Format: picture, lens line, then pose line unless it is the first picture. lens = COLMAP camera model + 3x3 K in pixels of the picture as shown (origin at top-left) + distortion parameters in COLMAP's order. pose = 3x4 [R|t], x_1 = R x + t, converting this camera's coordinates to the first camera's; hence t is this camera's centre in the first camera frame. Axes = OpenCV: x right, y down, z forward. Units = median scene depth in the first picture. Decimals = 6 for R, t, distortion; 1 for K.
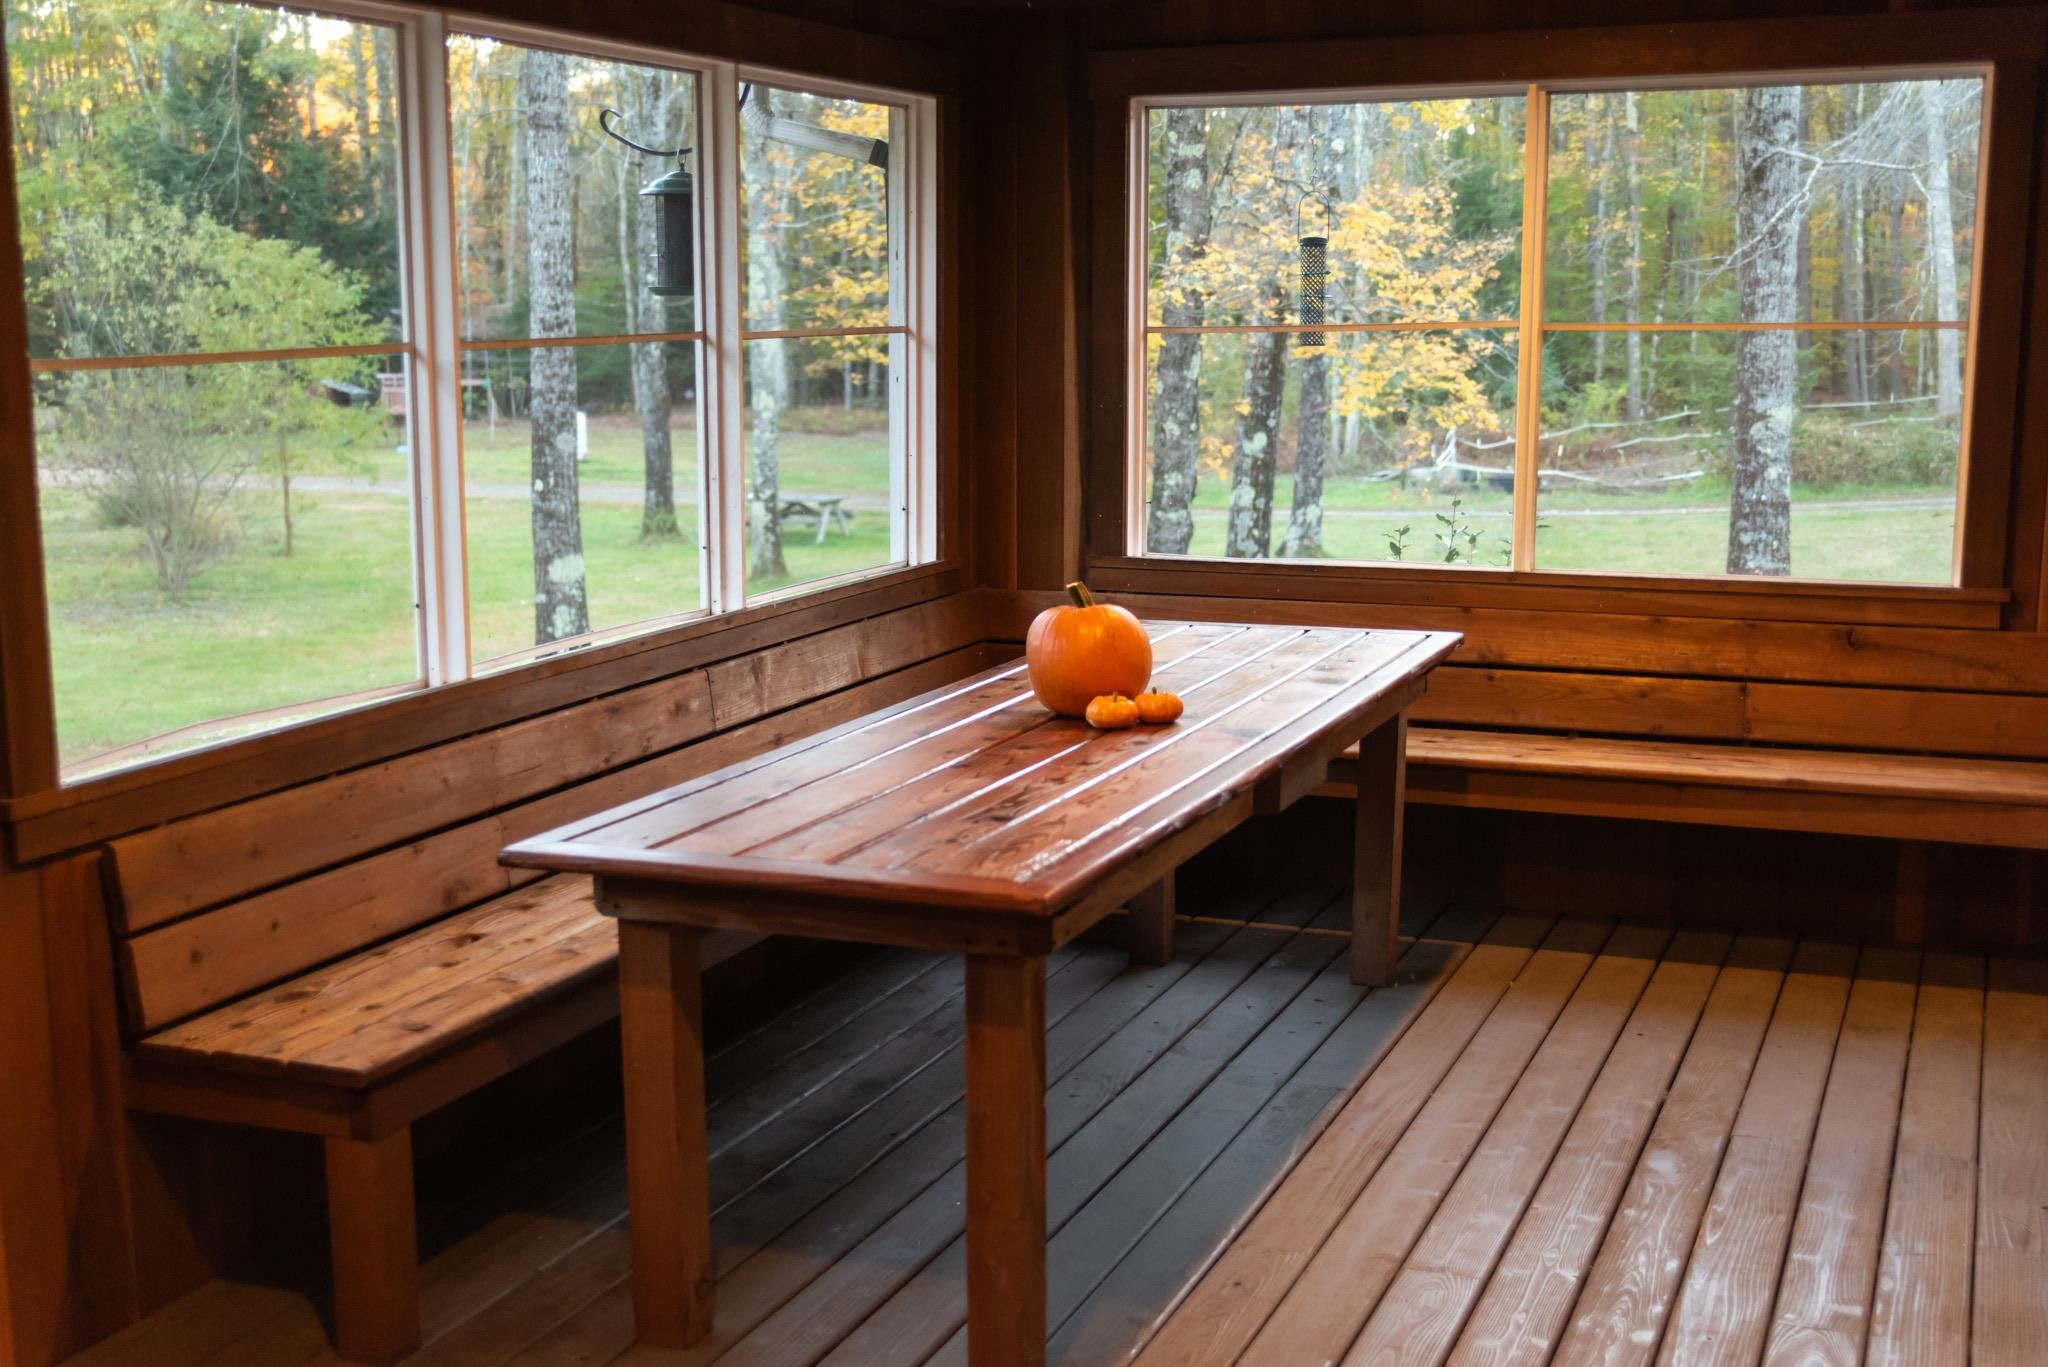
lens RADIAL K [[2366.6, 0, 1024.0], [0, 2366.6, 683.5], [0, 0, 1]] dist [-0.016252, -0.018565]
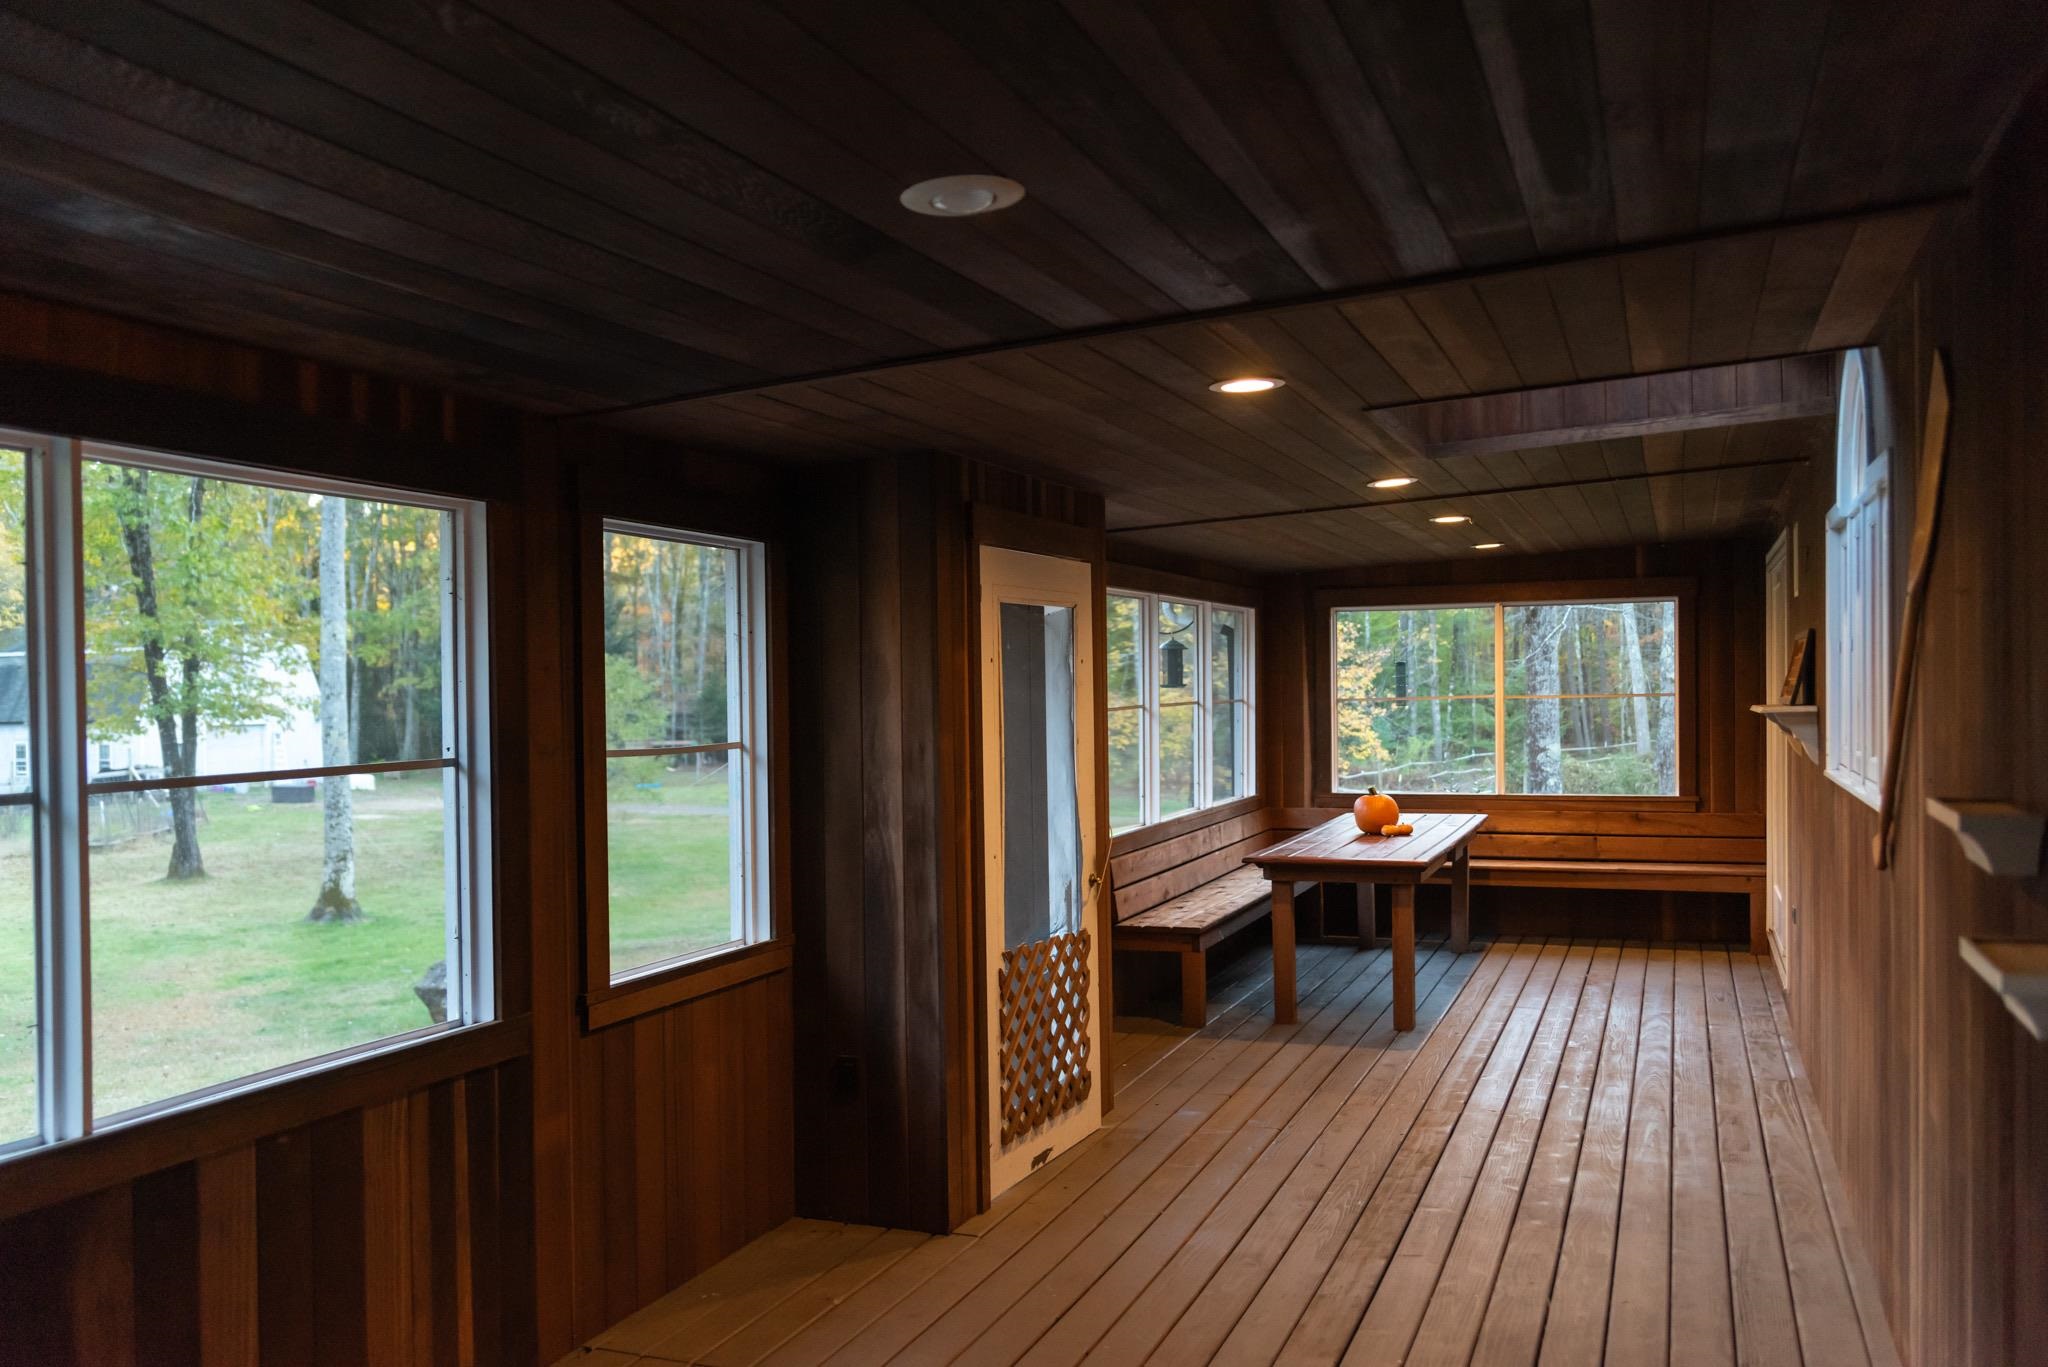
lens RADIAL K [[1610.1, 0, 1024.0], [0, 1610.1, 683.5], [0, 0, 1]] dist [-0.000714, -0.005011]
pose [[0.999945, -0.008475, 0.006132, -0.076706], [0.009357, 0.986741, -0.162033, 0.027300], [-0.004678, 0.162081, 0.986766, -0.175323]]
